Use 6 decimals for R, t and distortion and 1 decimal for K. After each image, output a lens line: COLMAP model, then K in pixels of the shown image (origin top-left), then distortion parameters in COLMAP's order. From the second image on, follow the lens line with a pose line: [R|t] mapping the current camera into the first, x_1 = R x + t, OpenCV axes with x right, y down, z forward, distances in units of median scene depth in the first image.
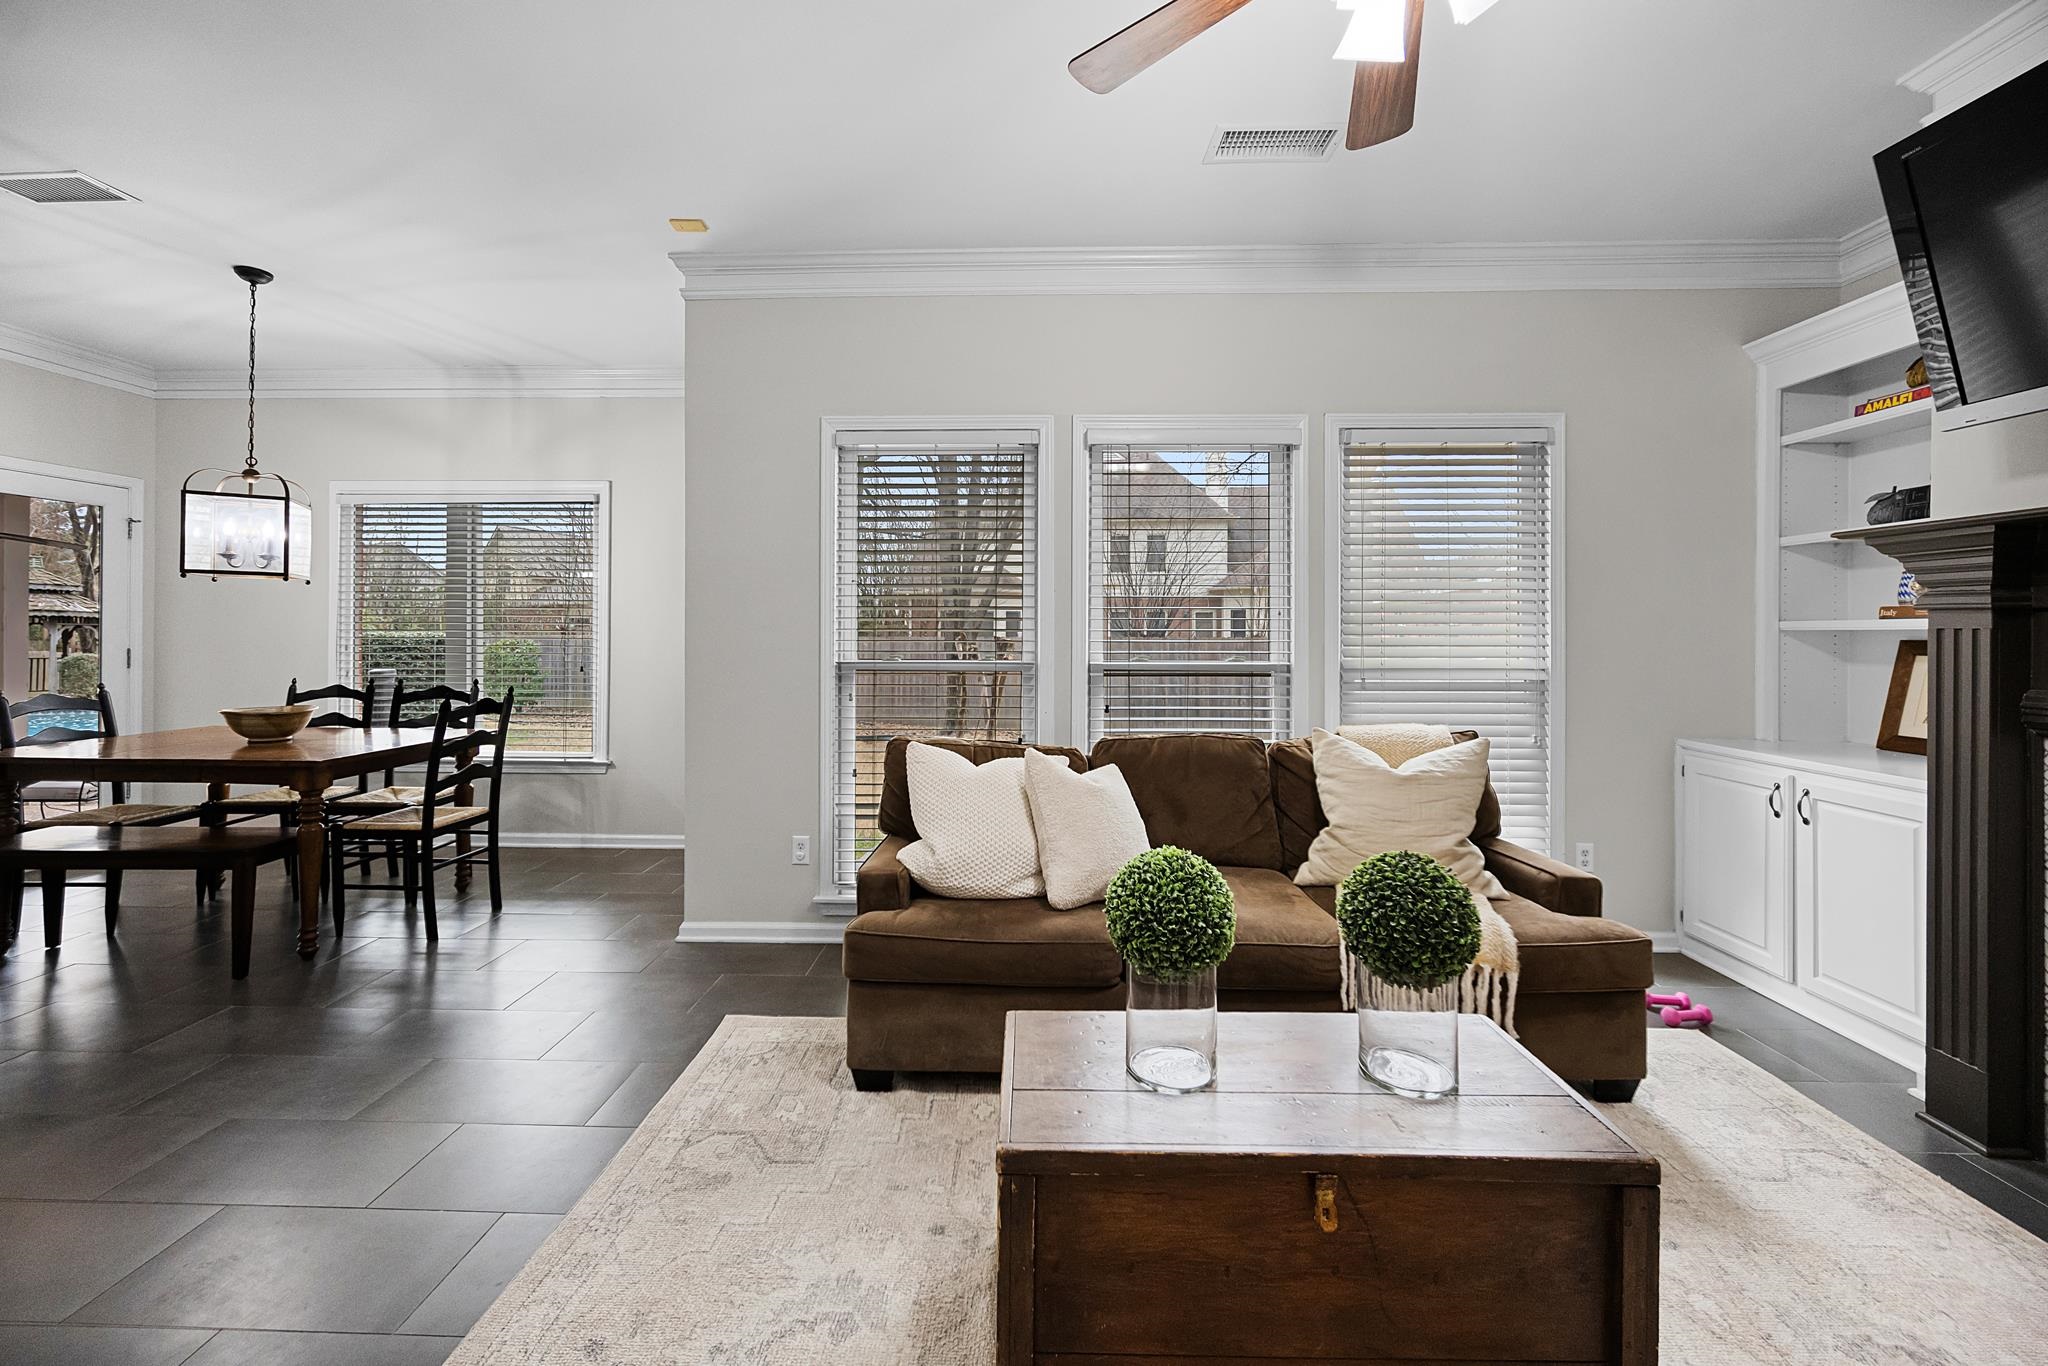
lens RADIAL K [[802.4, 0, 1023.2], [0, 802.4, 634.4], [0, 0, 1]] dist [-0.002577, -0.000024]
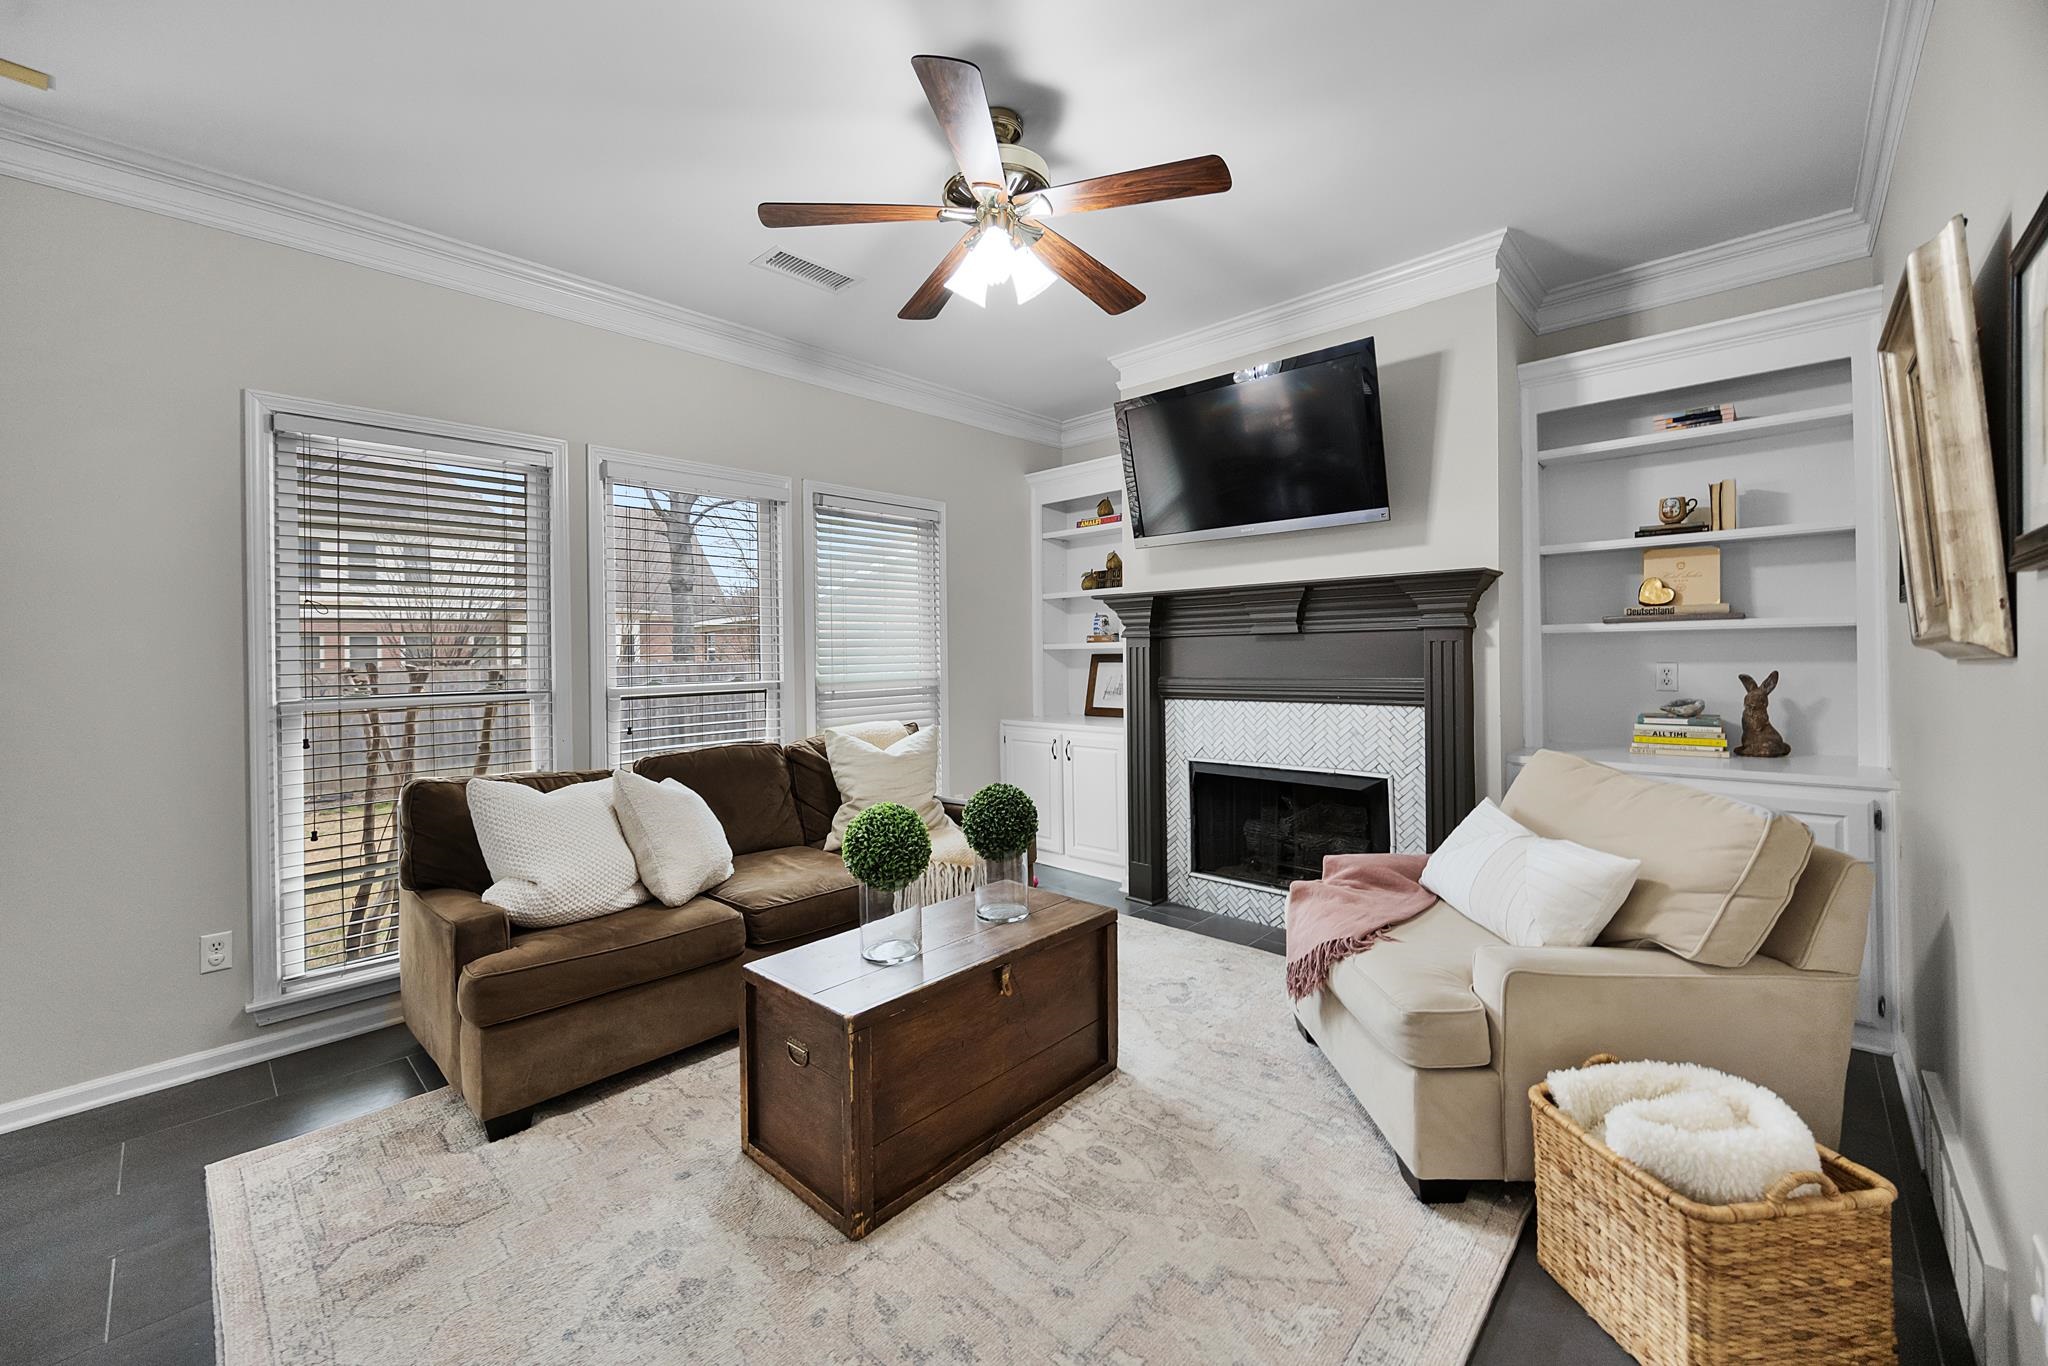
lens RADIAL K [[798.3, 0, 1004.0], [0, 798.3, 655.4], [0, 0, 1]] dist [-0.003820, 0.000134]
pose [[0.677695, -0.016146, 0.735166, -0.369284], [0.018092, 0.999822, 0.005281, -0.003047], [-0.735121, 0.009722, 0.677867, -0.074287]]
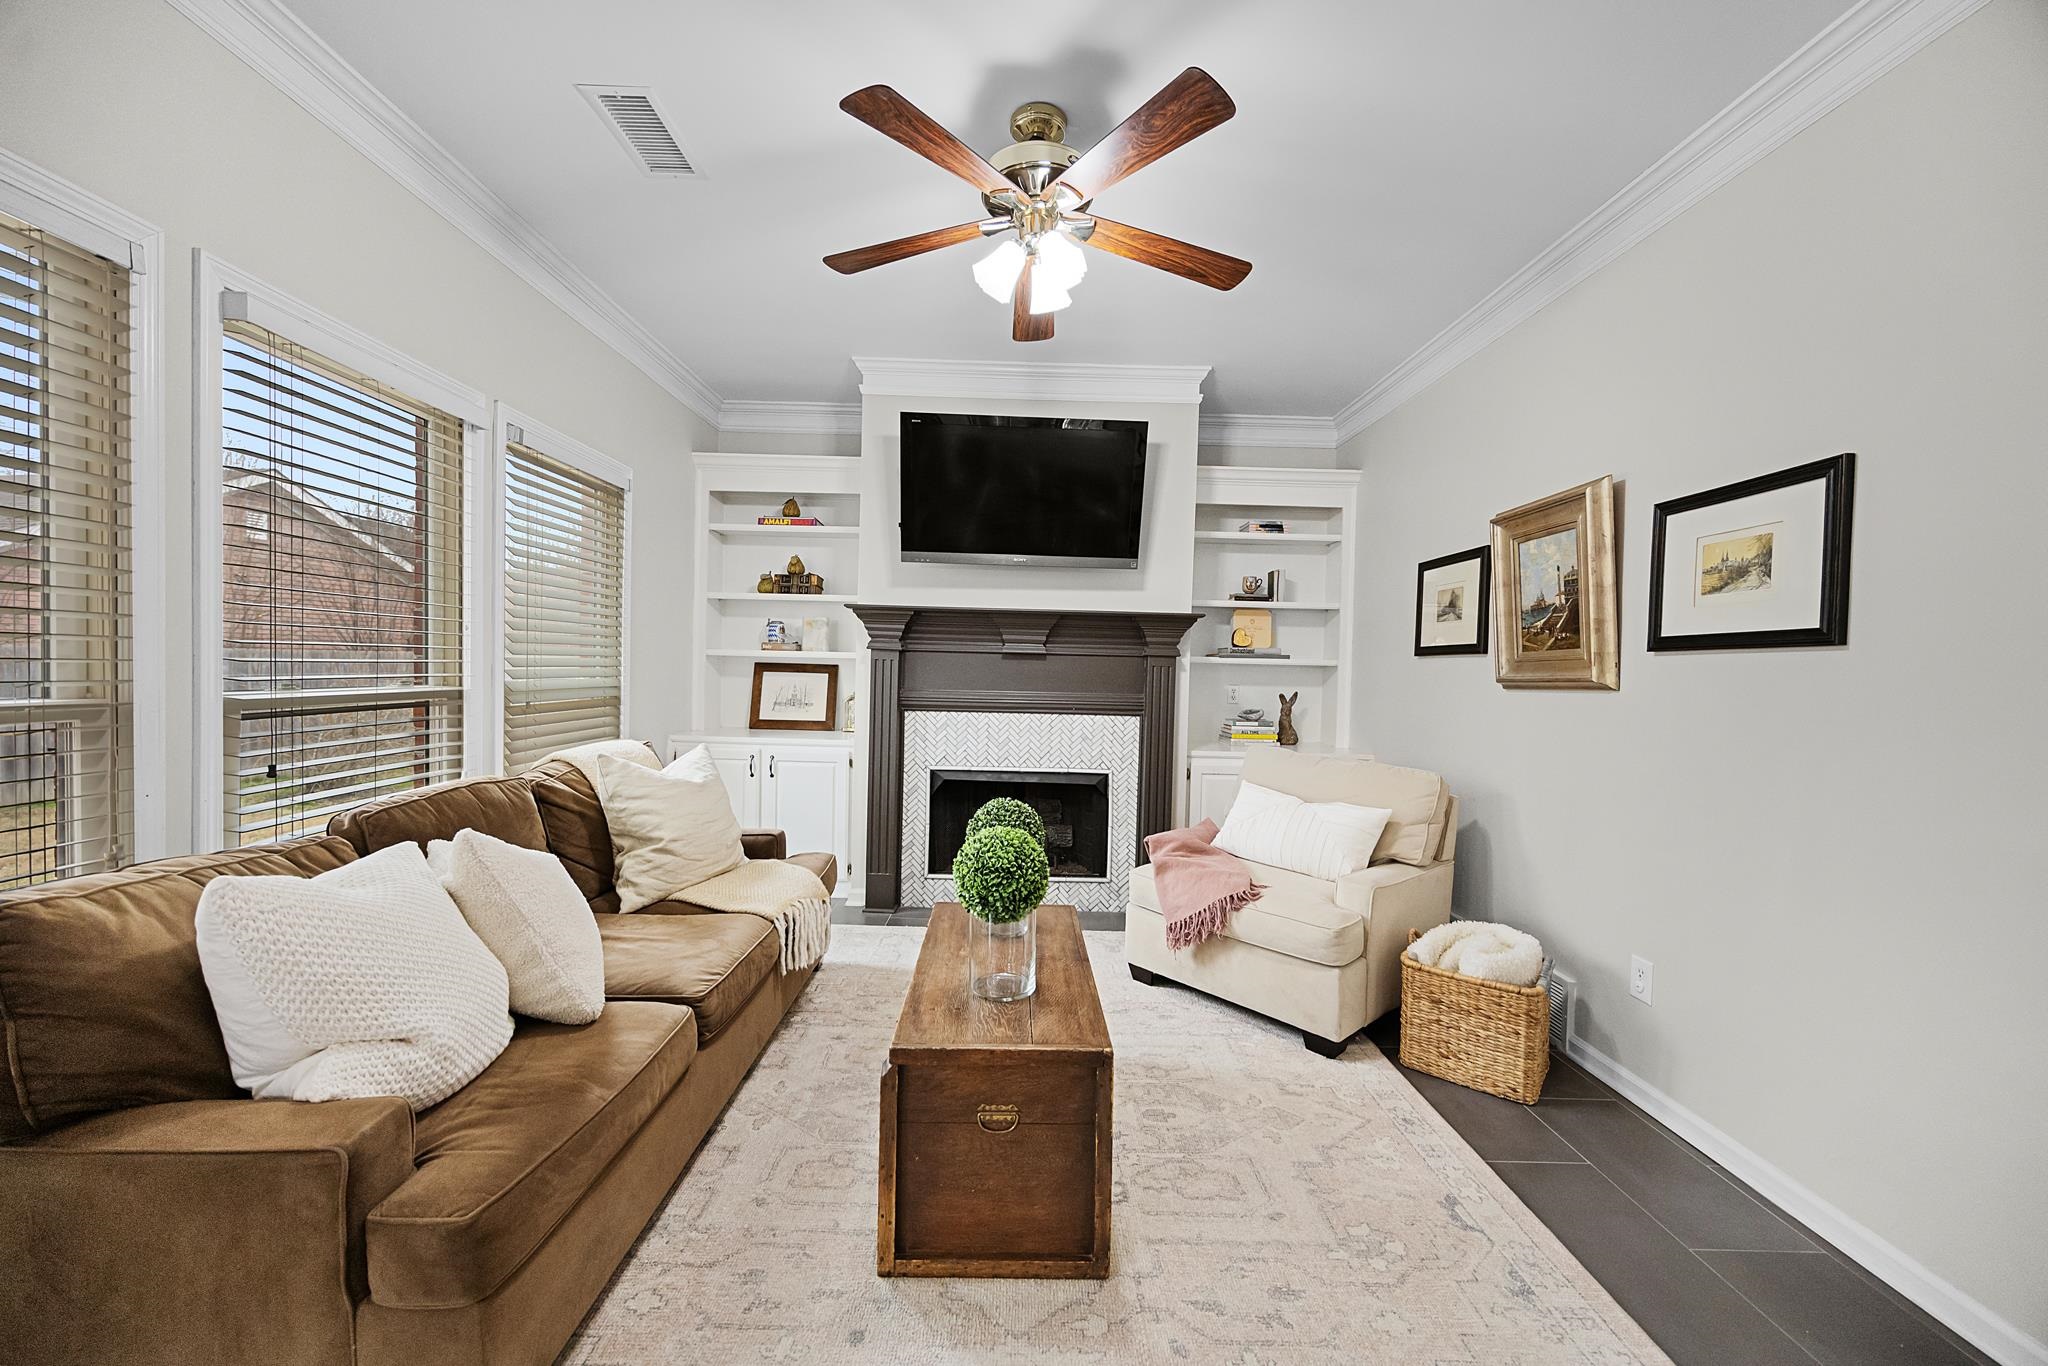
lens RADIAL K [[781.7, 0, 1014.5], [0, 781.7, 688.8], [0, 0, 1]] dist [-0.000753, 0.000034]
pose [[-0.021118, -0.032448, 0.999250, -0.560888], [-0.024758, 0.999184, 0.031923, -0.003341], [-0.999470, -0.024065, -0.021904, 0.507883]]
